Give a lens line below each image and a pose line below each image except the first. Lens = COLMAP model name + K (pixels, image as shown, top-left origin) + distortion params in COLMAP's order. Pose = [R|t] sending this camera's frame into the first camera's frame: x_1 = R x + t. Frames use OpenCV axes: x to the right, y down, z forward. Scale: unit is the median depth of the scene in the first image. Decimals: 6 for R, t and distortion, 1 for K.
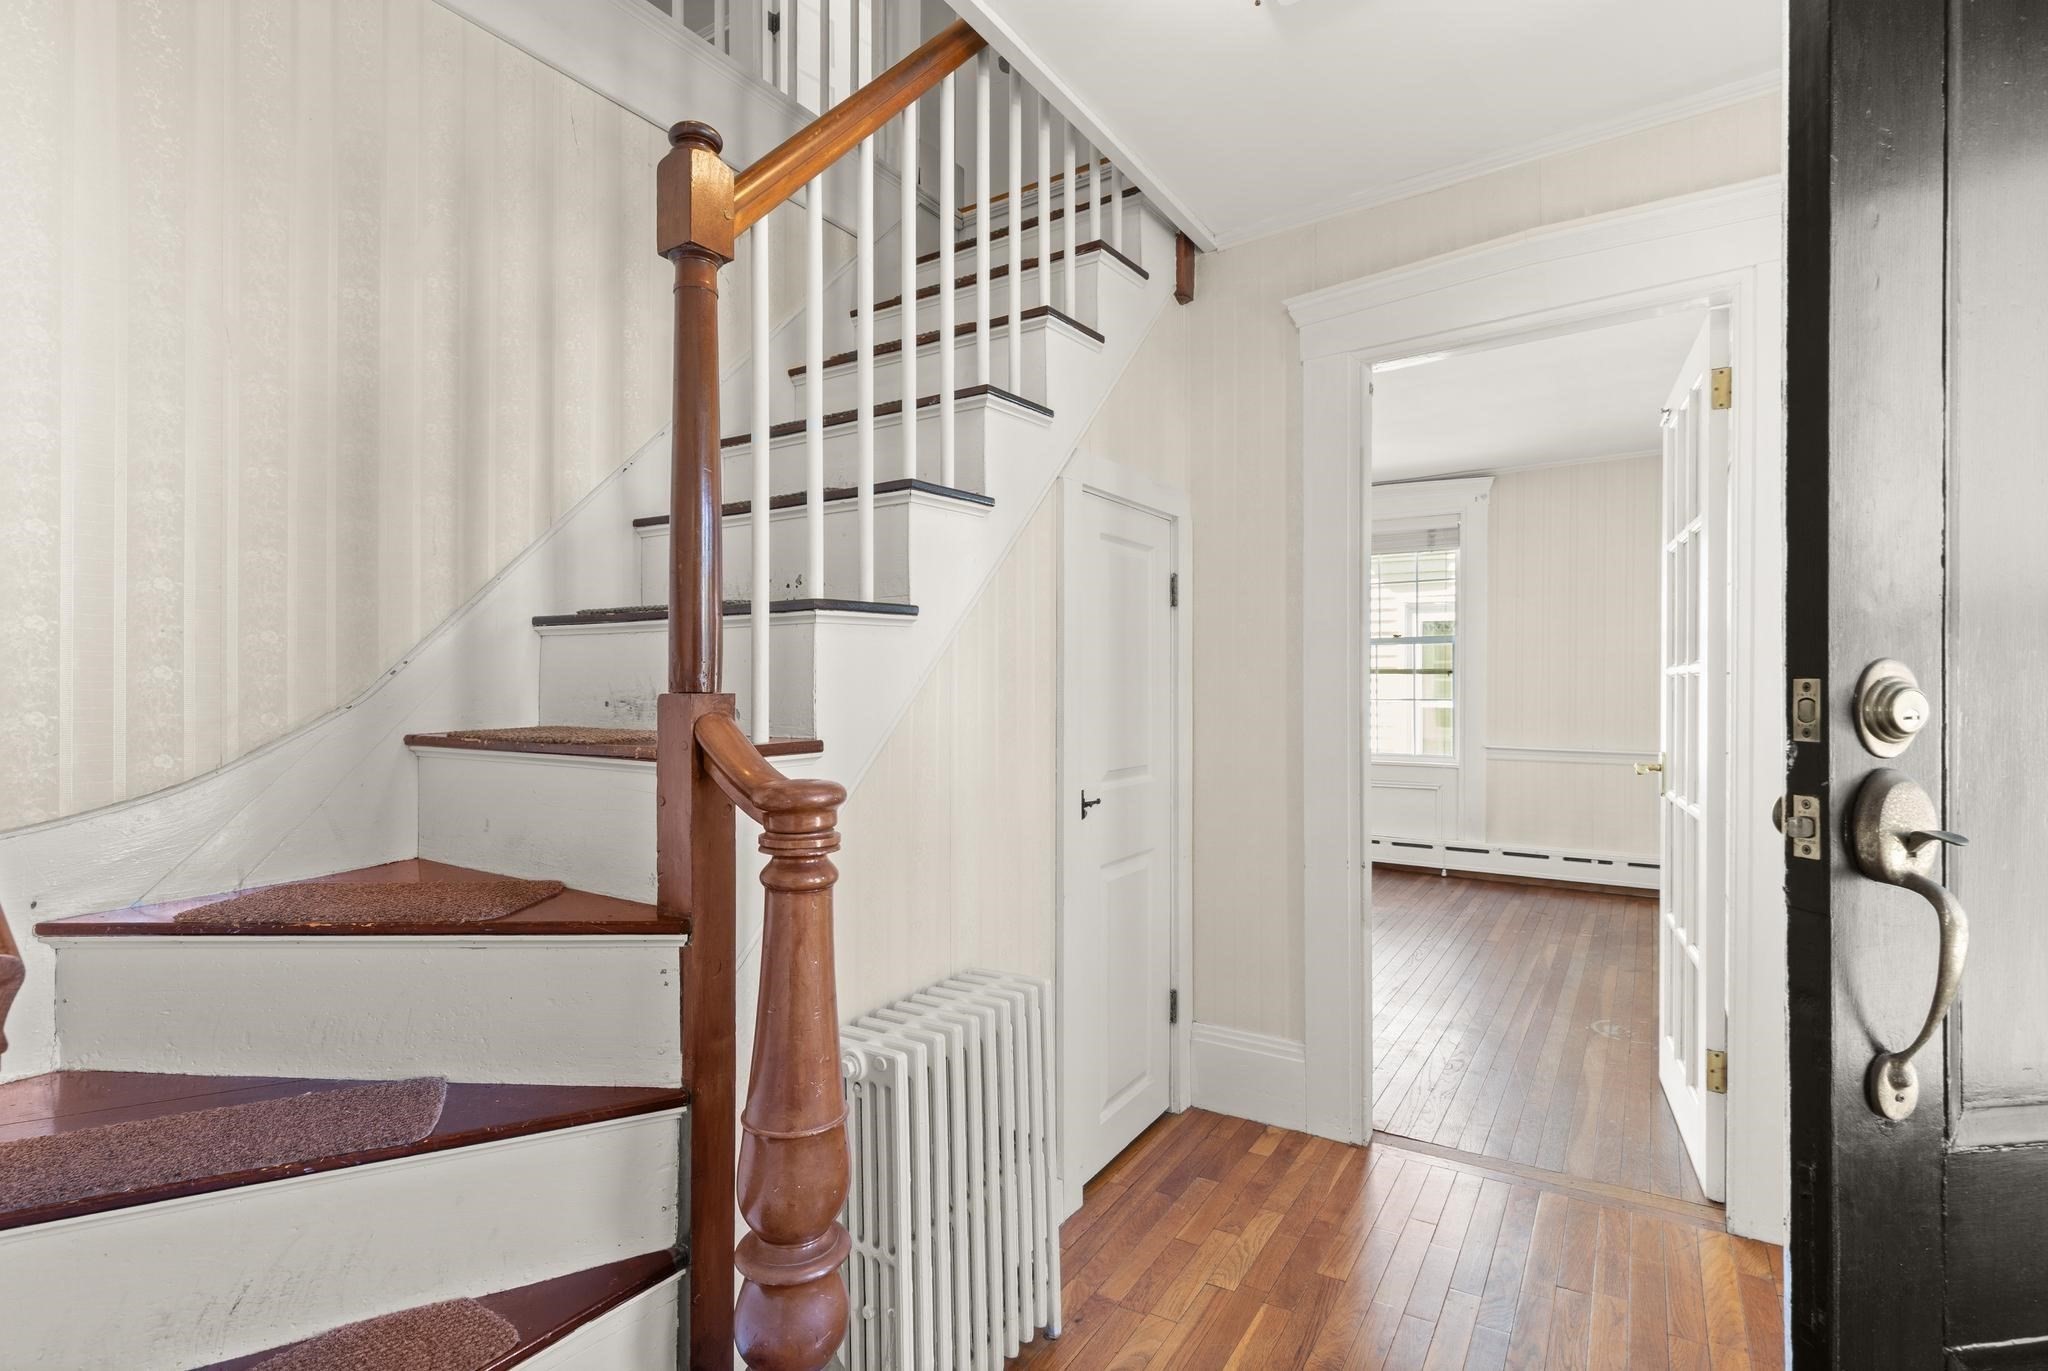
lens RADIAL K [[969.4, 0, 1025.1], [0, 969.4, 680.3], [0, 0, 1]] dist [0.004602, 0.000149]
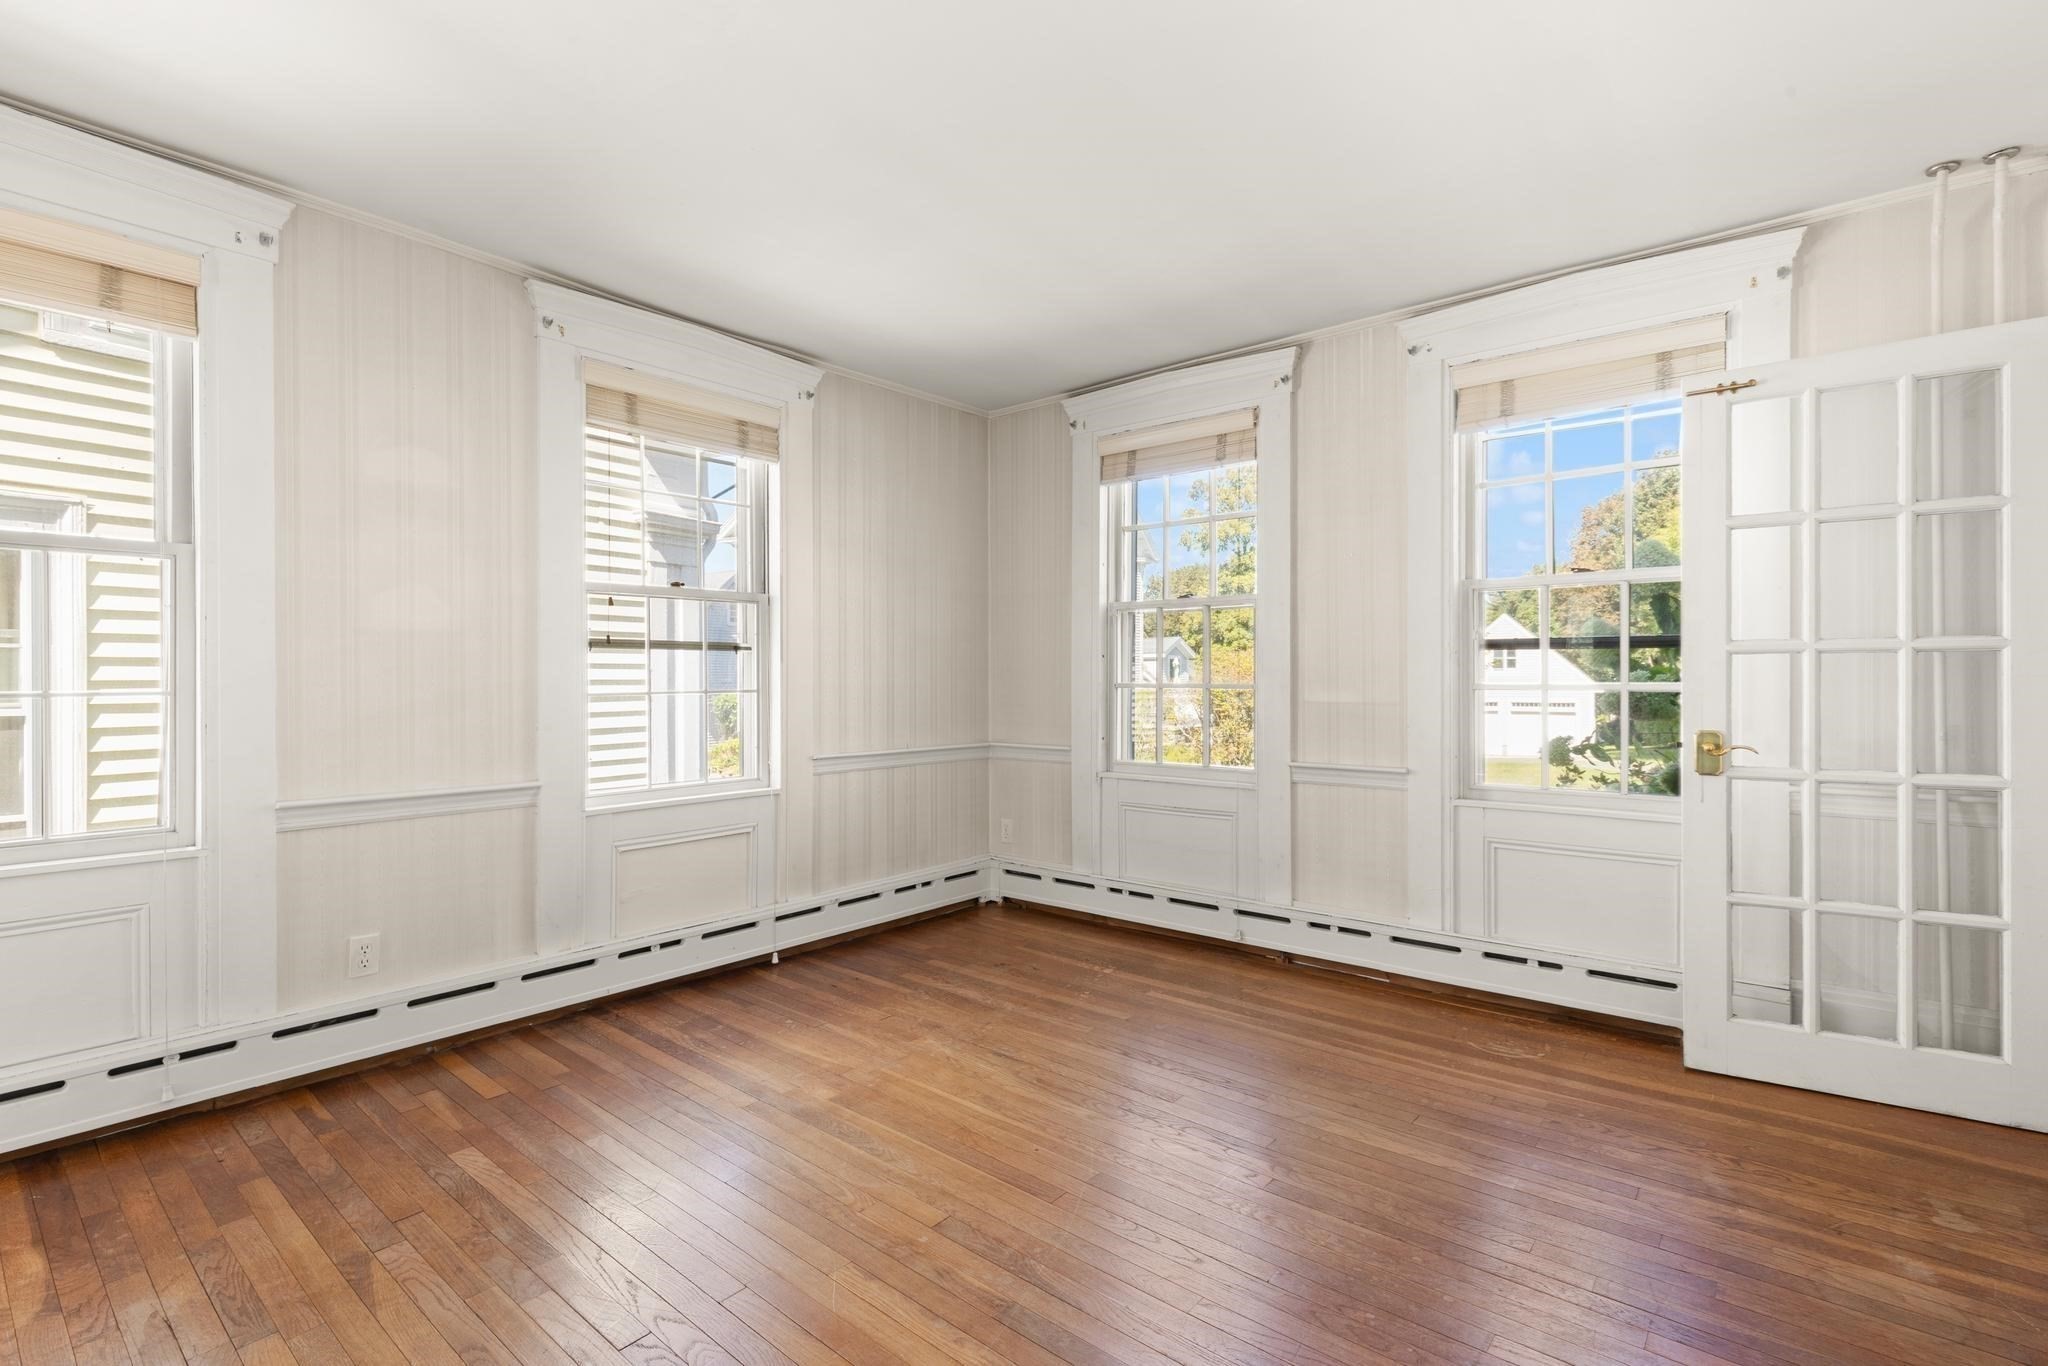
lens RADIAL K [[957.6, 0, 1019.3], [0, 957.6, 665.7], [0, 0, 1]] dist [0.003029, 0.000240]
pose [[0.126712, 0.019807, 0.991742, -0.217027], [0.001764, 0.999795, -0.020194, 0.021379], [-0.991938, 0.004308, 0.126651, 0.910009]]
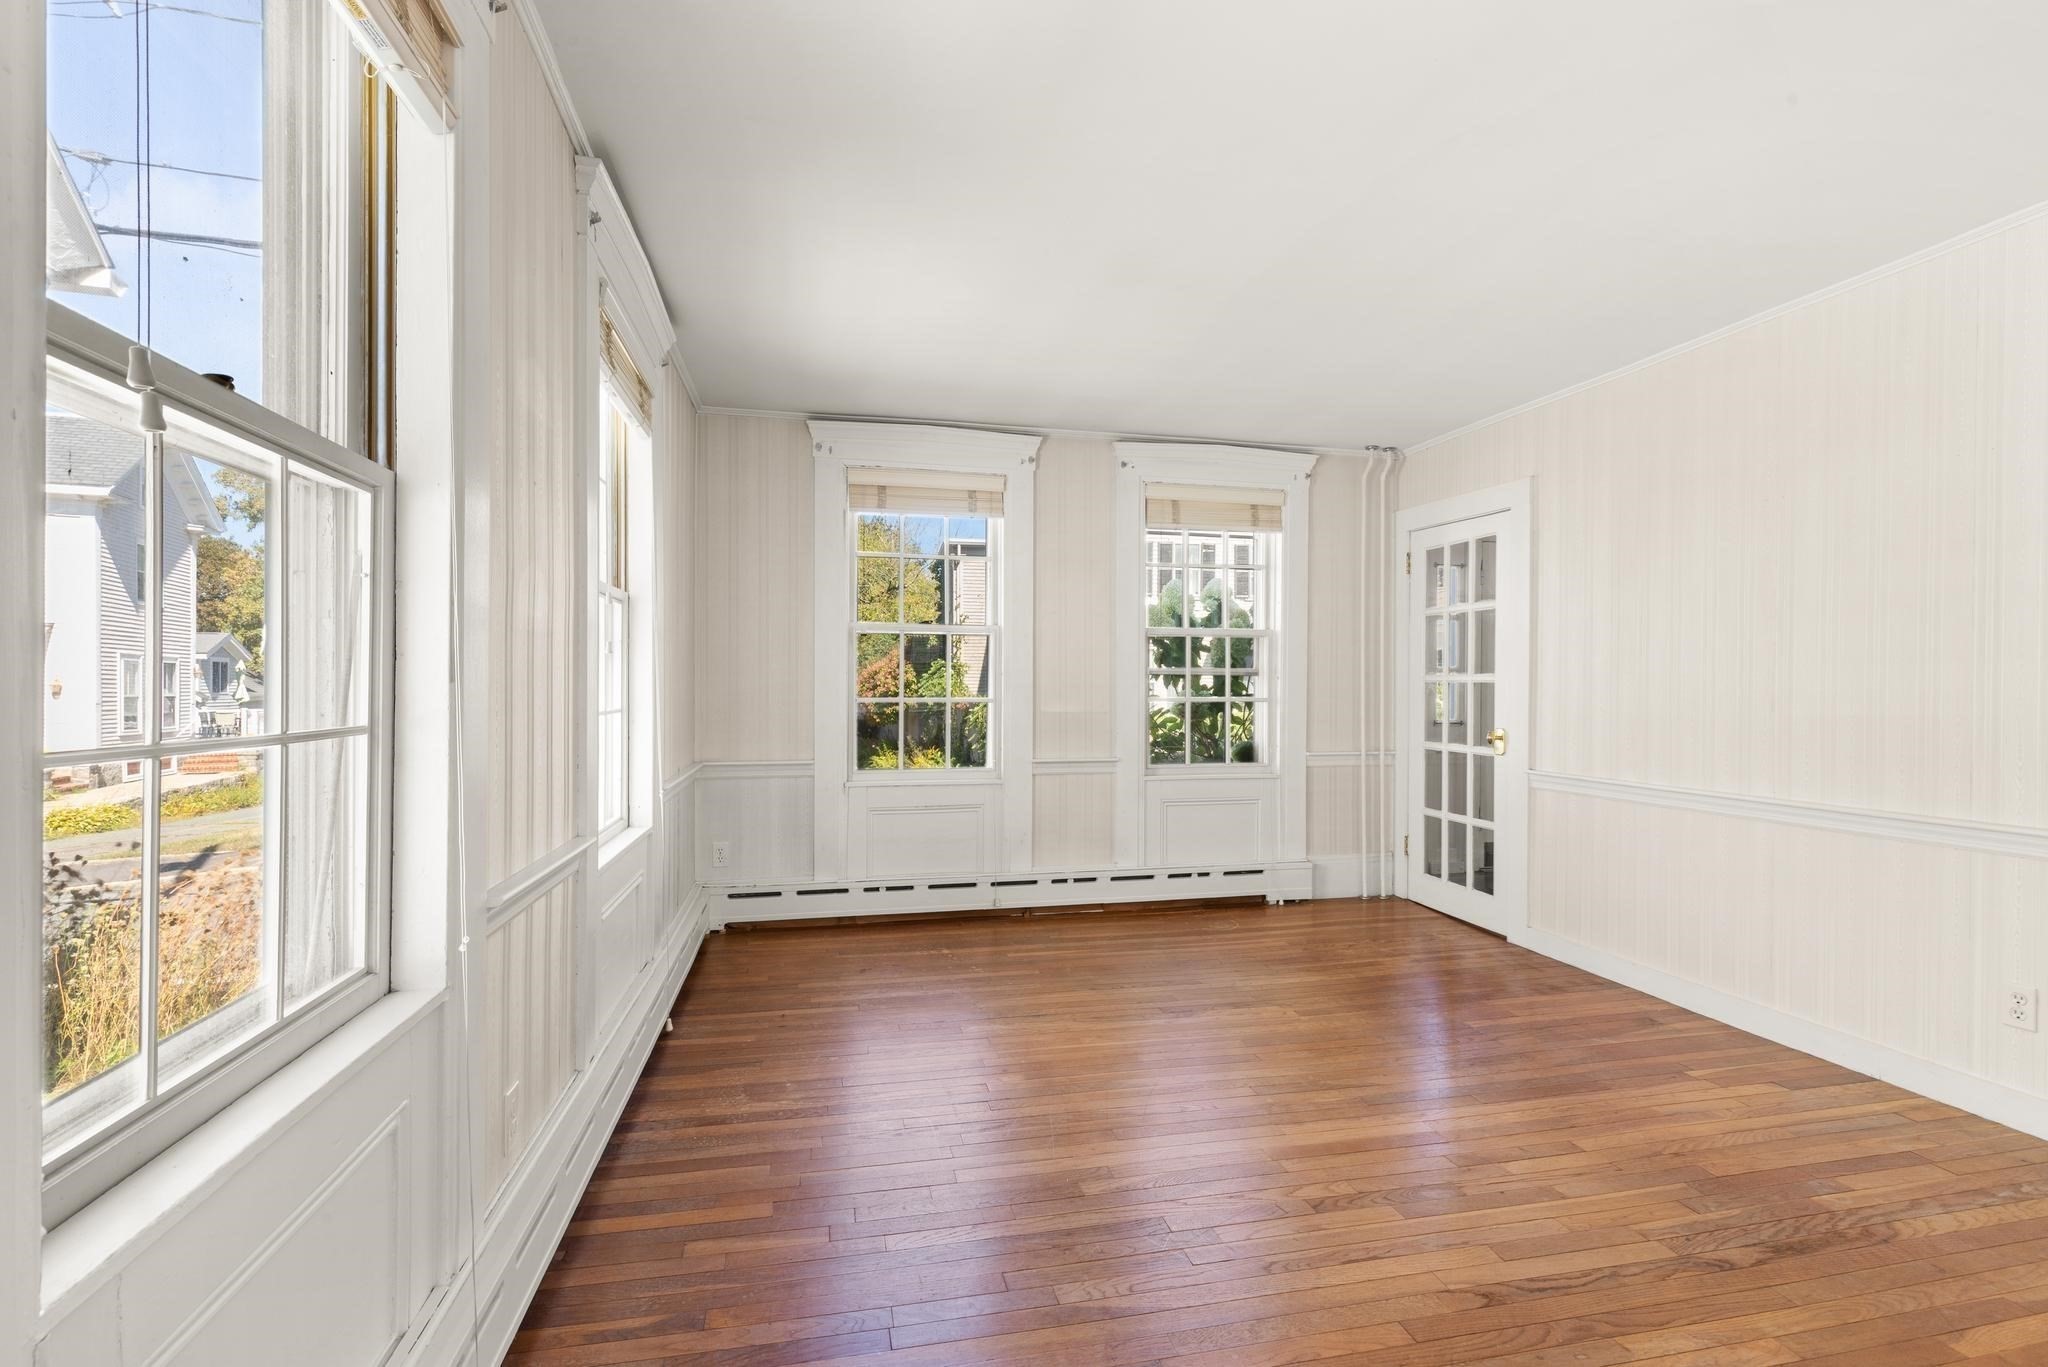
lens RADIAL K [[969.4, 0, 1025.1], [0, 969.4, 678.3], [0, 0, 1]] dist [0.004602, 0.000149]
pose [[-0.722291, 0.010733, 0.691506, -0.111552], [0.003661, 0.999925, -0.011696, 0.011697], [-0.691580, -0.005917, -0.722276, 1.518071]]
